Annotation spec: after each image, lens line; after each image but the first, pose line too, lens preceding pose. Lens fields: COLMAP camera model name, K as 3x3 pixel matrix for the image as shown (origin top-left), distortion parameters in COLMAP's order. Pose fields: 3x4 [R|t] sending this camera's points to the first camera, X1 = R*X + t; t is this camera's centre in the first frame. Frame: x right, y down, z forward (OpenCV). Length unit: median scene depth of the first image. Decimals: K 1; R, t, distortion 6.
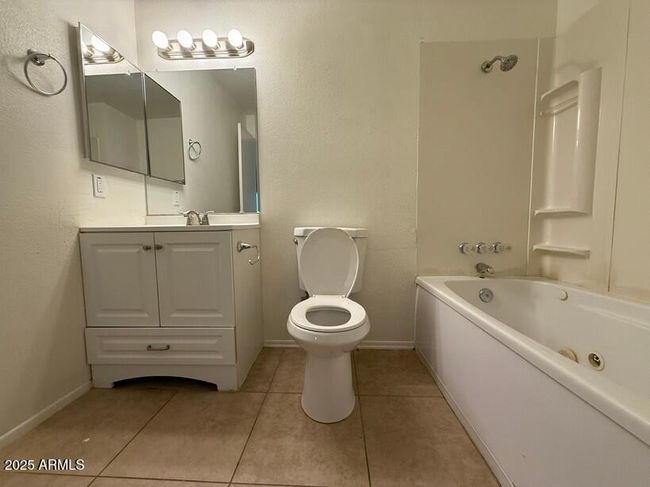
lens RADIAL K [[258.4, 0, 322.4], [0, 258.4, 242.8], [0, 0, 1]] dist [0.002695, 0.000147]
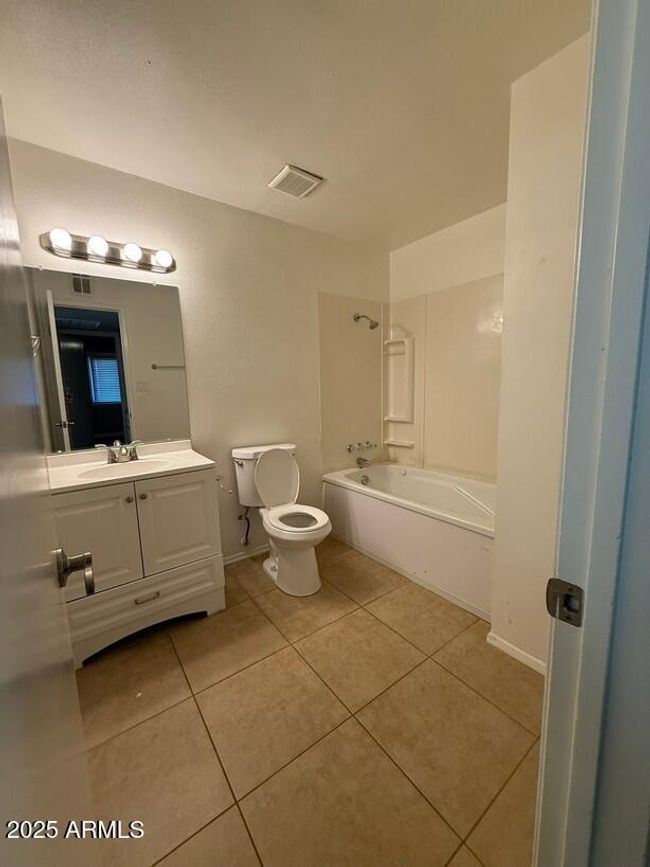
lens RADIAL K [[344.7, 0, 324.7], [0, 344.7, 432.0], [0, 0, 1]] dist [0.002695, 0.000147]
pose [[0.775280, -0.096508, 0.624202, -0.793845], [0.063513, 0.995161, 0.074977, -0.246047], [-0.628417, -0.018483, 0.777657, -0.375438]]
